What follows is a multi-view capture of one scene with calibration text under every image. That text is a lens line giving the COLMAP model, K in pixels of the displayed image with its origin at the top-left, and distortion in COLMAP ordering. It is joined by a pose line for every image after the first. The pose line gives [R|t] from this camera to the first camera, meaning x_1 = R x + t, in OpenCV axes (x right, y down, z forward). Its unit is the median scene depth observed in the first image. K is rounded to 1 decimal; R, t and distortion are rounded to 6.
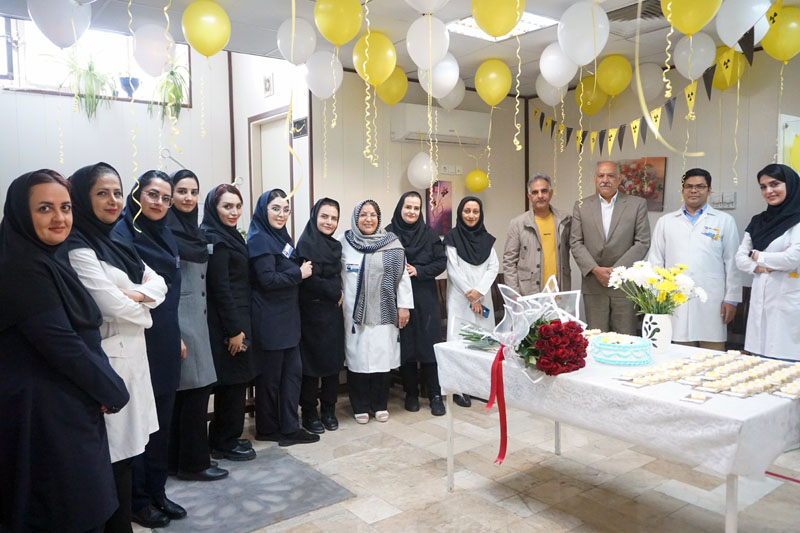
lens RADIAL K [[629.3, 0, 400.3], [0, 629.3, 270.7], [0, 0, 1]] dist [-0.035781, 0.006654]
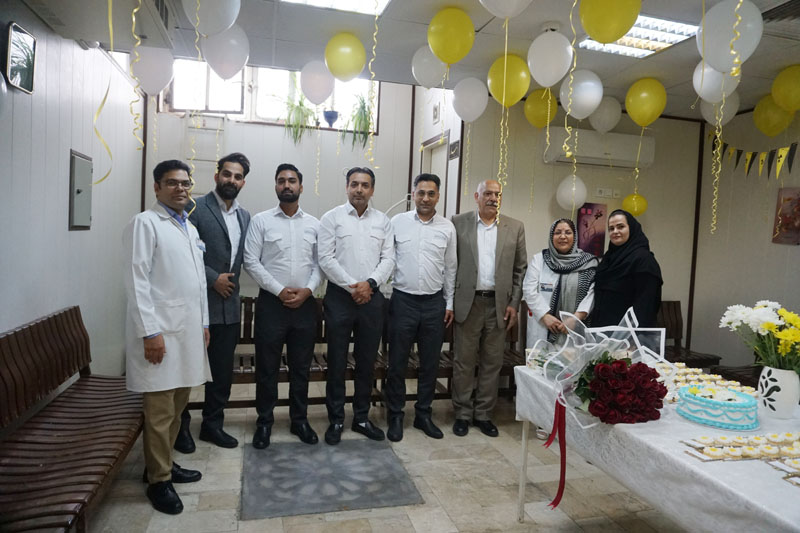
lens RADIAL K [[533.9, 0, 396.8], [0, 533.9, 267.3], [0, 0, 1]] dist [-0.054115, 0.029955]
pose [[0.919998, 0.075848, -0.384514, 0.188053], [-0.085401, 0.996316, -0.007801, -0.011937], [0.382506, 0.040014, 0.923086, 0.170771]]
